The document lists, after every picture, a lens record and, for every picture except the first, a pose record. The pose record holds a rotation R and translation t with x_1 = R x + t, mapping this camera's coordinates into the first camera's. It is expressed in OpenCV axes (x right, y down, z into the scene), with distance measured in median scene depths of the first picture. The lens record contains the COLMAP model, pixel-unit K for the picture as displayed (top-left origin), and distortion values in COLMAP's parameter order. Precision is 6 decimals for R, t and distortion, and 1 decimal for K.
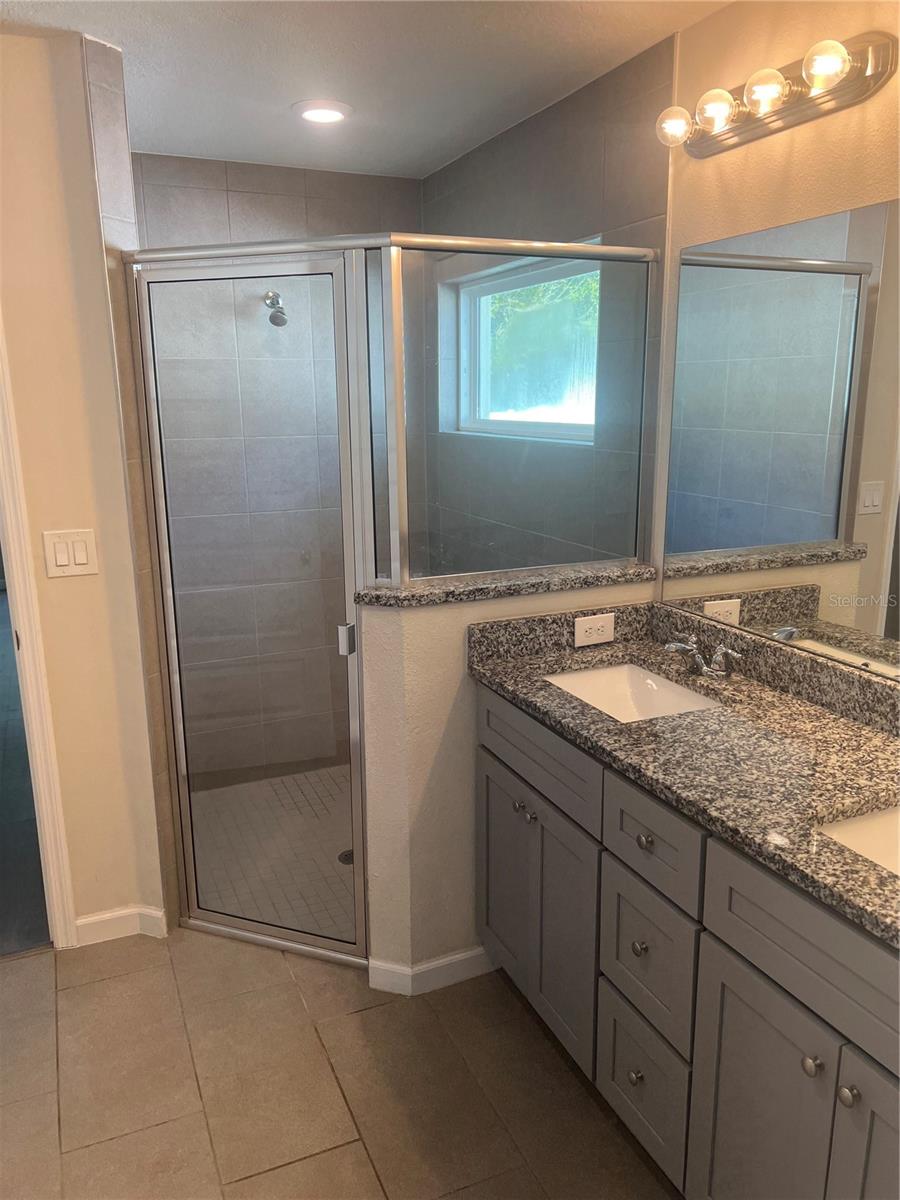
lens RADIAL K [[897.4, 0, 451.4], [0, 897.4, 613.2], [0, 0, 1]] dist [0.135014, -0.238011]
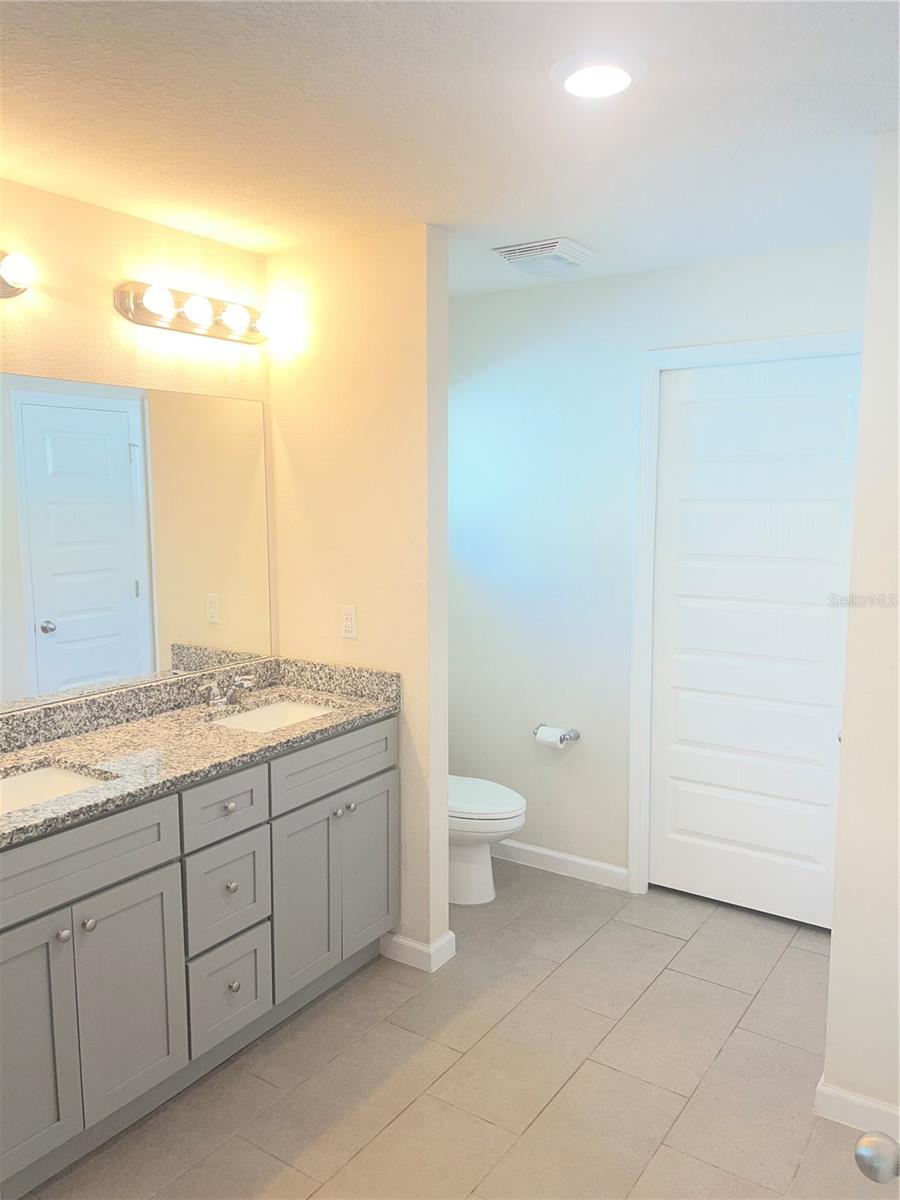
lens RADIAL K [[897.4, 0, 451.4], [0, 897.4, 613.2], [0, 0, 1]] dist [0.135014, -0.238011]
pose [[-0.531757, -0.103941, 0.840494, -1.014891], [0.210522, 0.945065, 0.250064, -0.288372], [-0.820314, 0.309916, -0.480663, 1.150405]]
